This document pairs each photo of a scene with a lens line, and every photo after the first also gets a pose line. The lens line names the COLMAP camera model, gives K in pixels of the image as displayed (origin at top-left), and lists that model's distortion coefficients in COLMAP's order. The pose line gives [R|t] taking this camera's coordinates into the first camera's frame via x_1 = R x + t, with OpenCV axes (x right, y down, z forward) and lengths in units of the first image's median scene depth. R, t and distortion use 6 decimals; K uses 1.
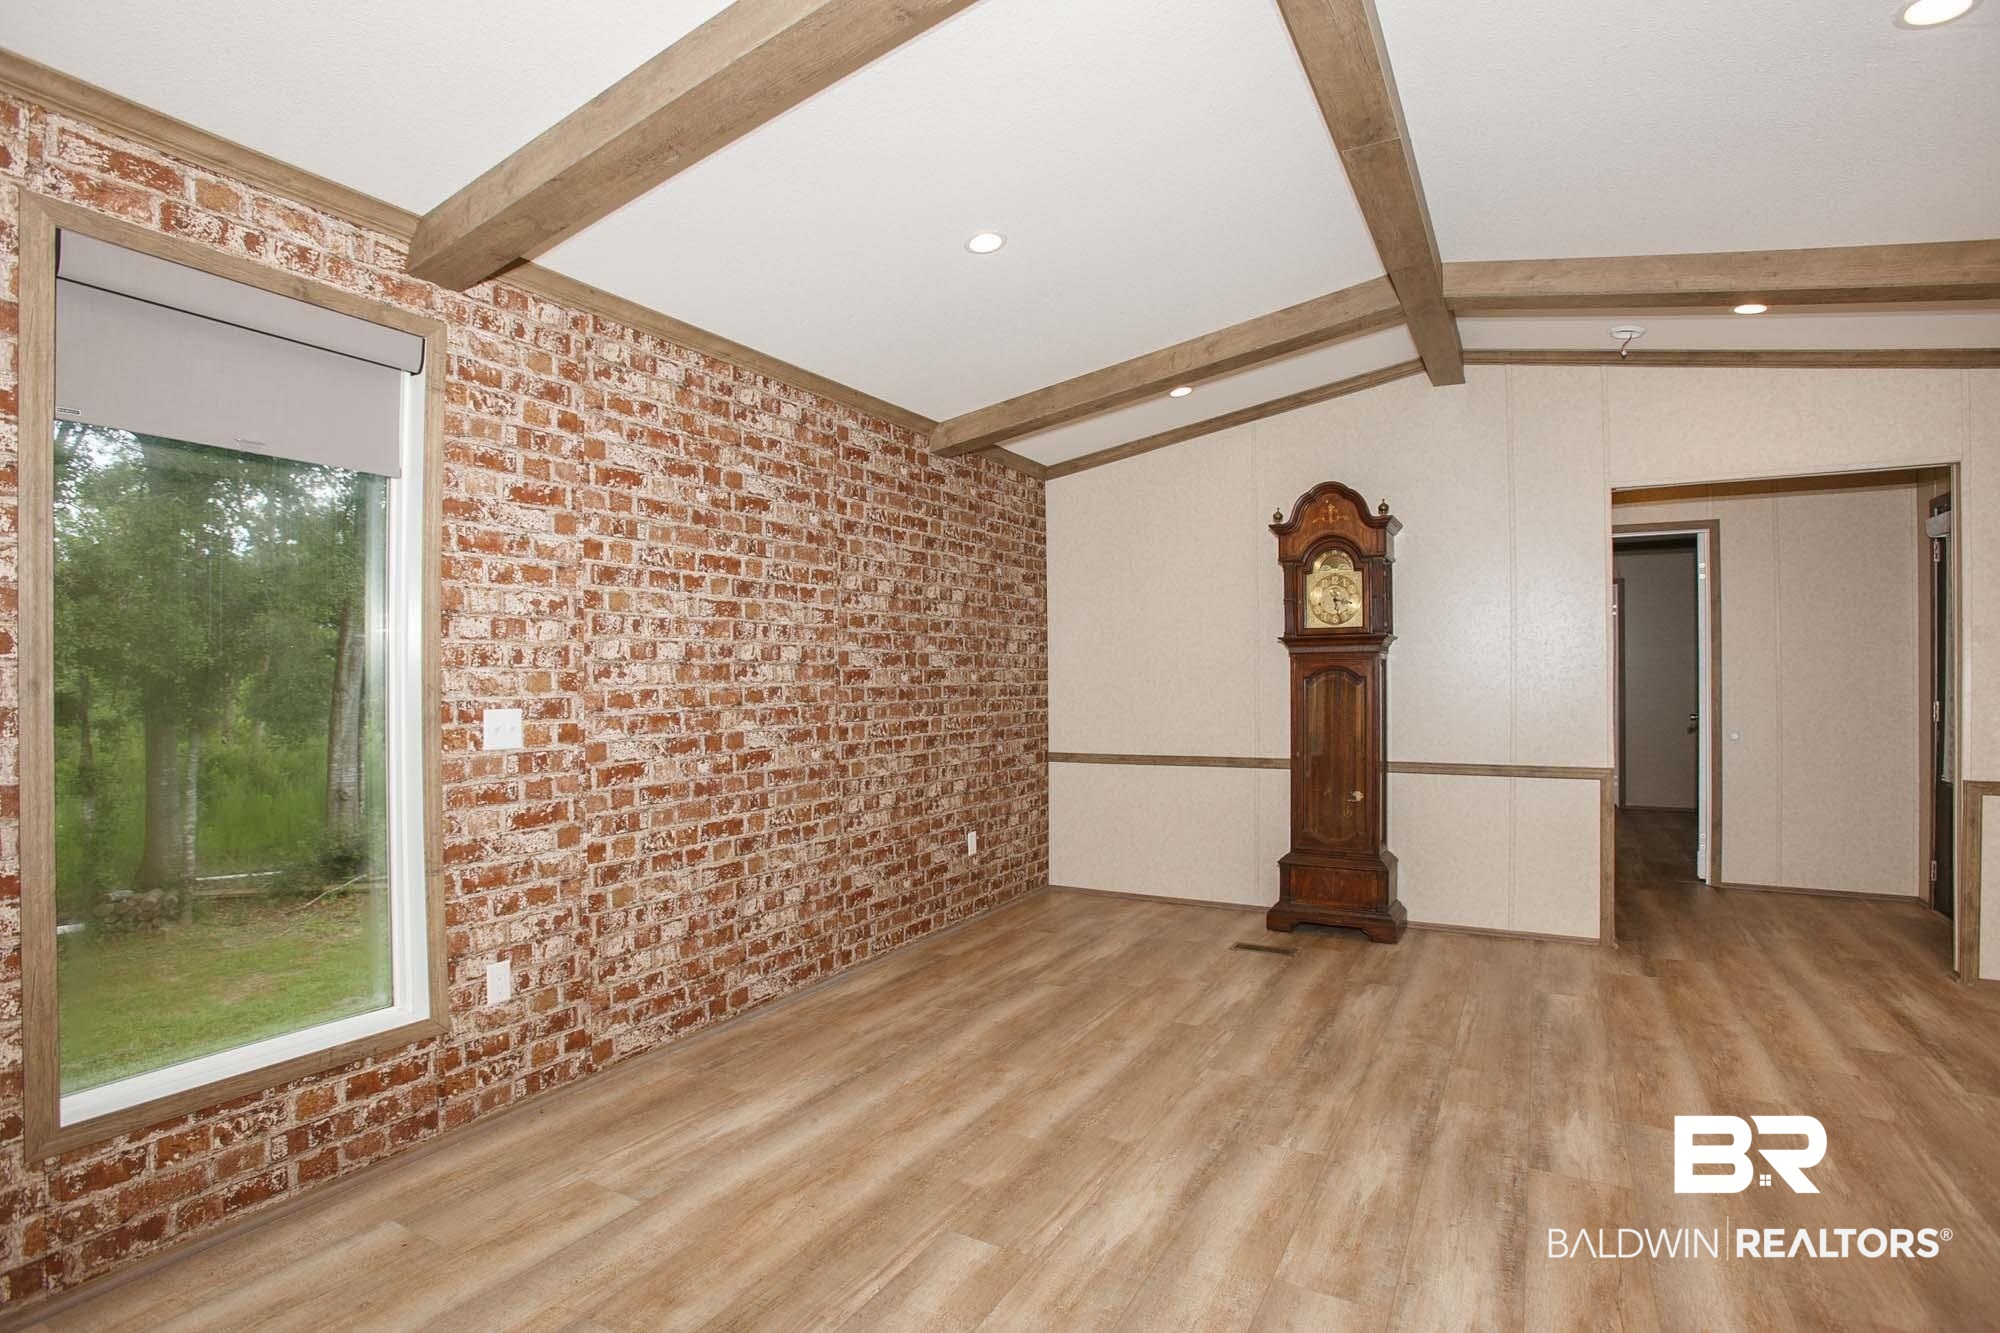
lens RADIAL K [[957.7, 0, 1018.1], [0, 957.7, 690.1], [0, 0, 1]] dist [-0.060854, 0.004818]
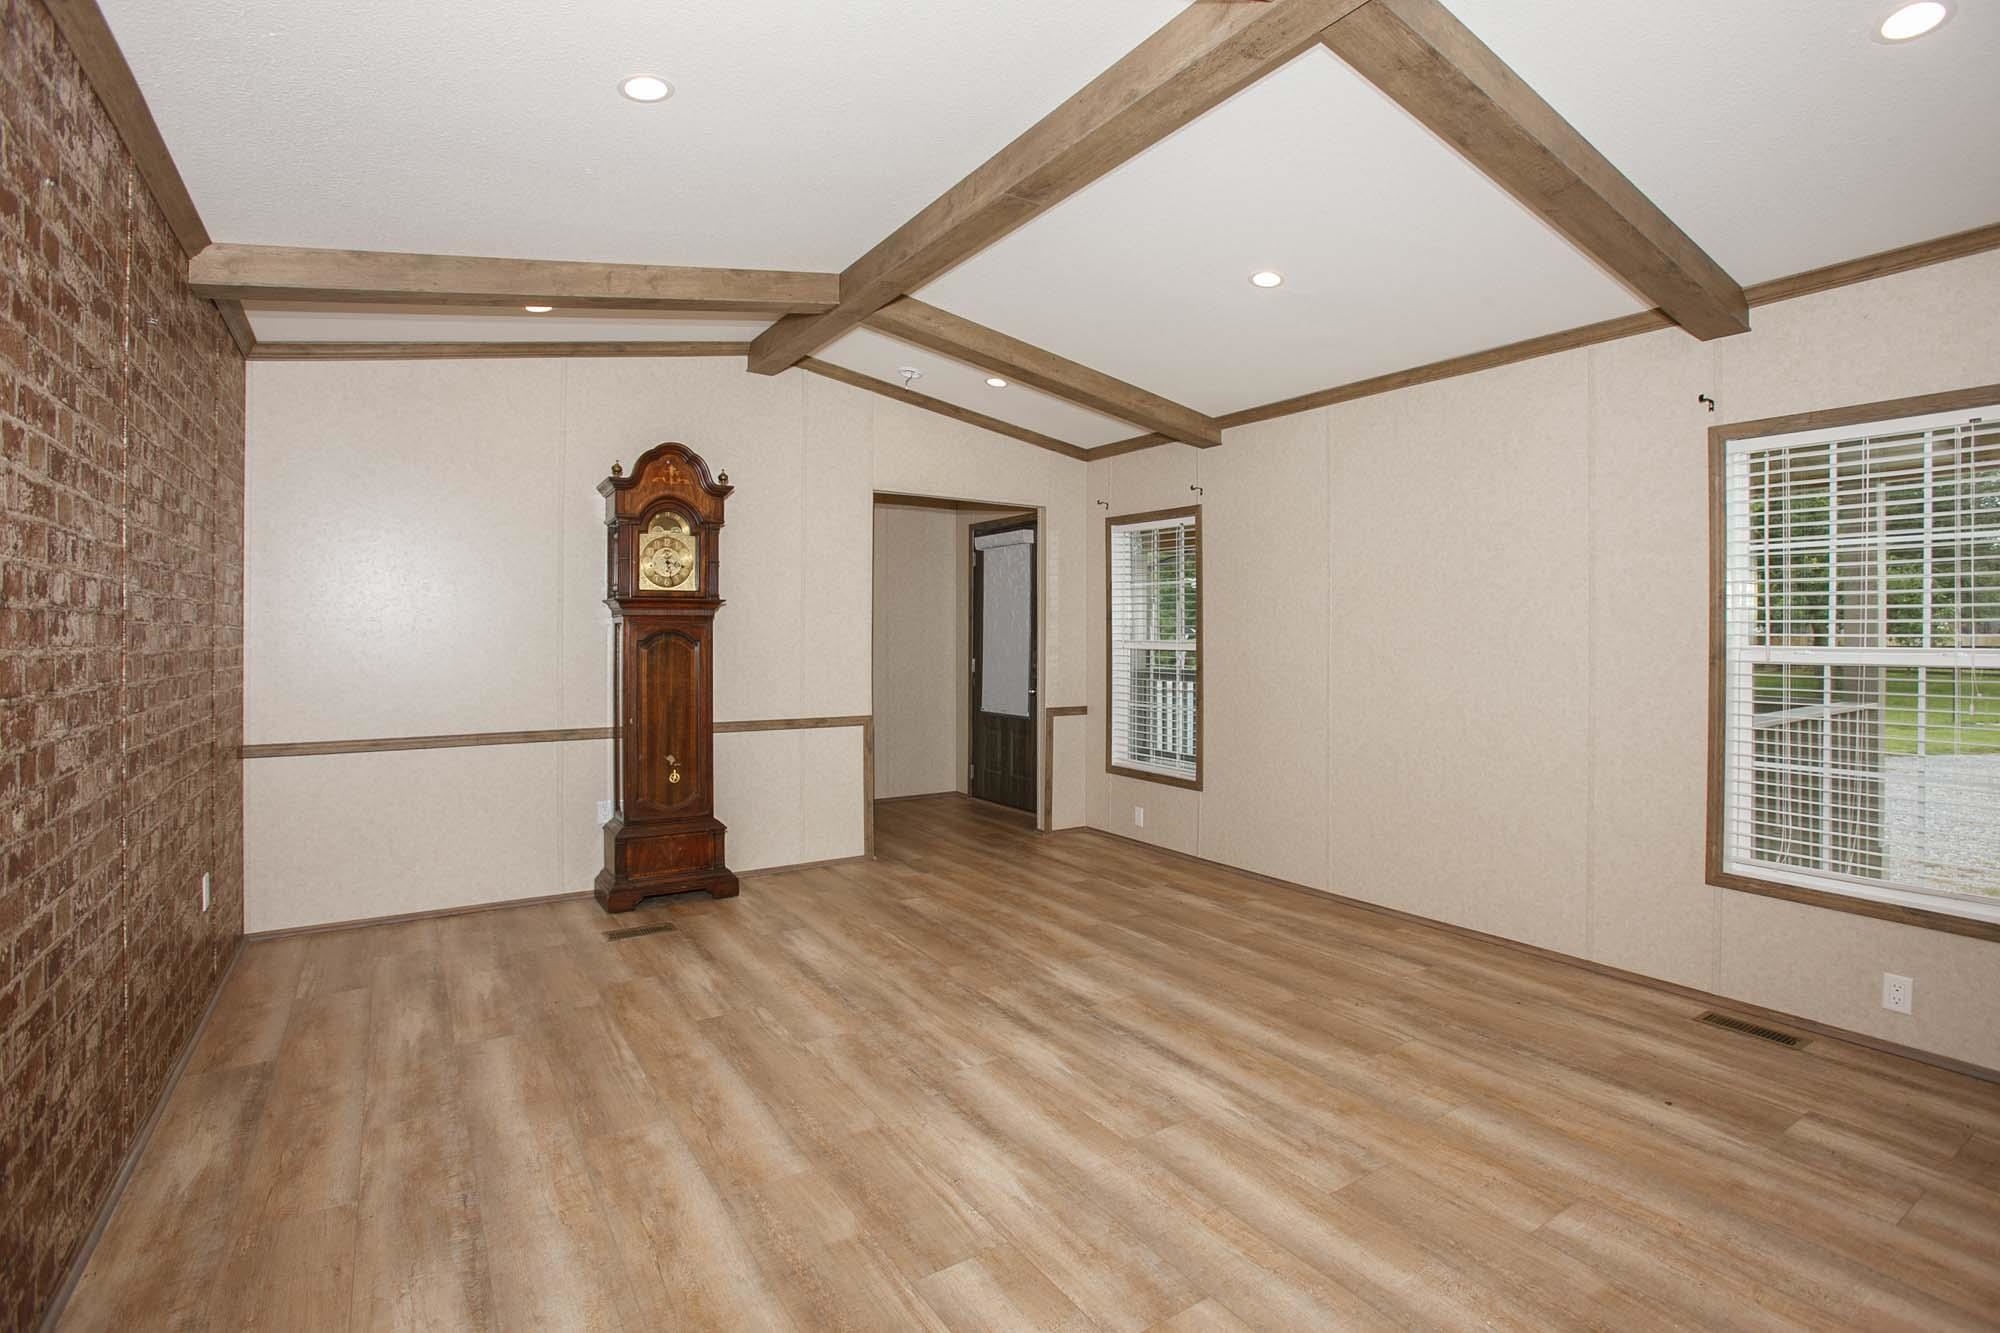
lens RADIAL K [[932.7, 0, 1006.7], [0, 932.7, 646.6], [0, 0, 1]] dist [-0.068878, 0.017221]
pose [[0.464567, 0.000067, 0.885538, -0.484715], [0.005737, 0.999979, -0.003086, -0.003730], [-0.885520, 0.006514, 0.464557, 0.335672]]
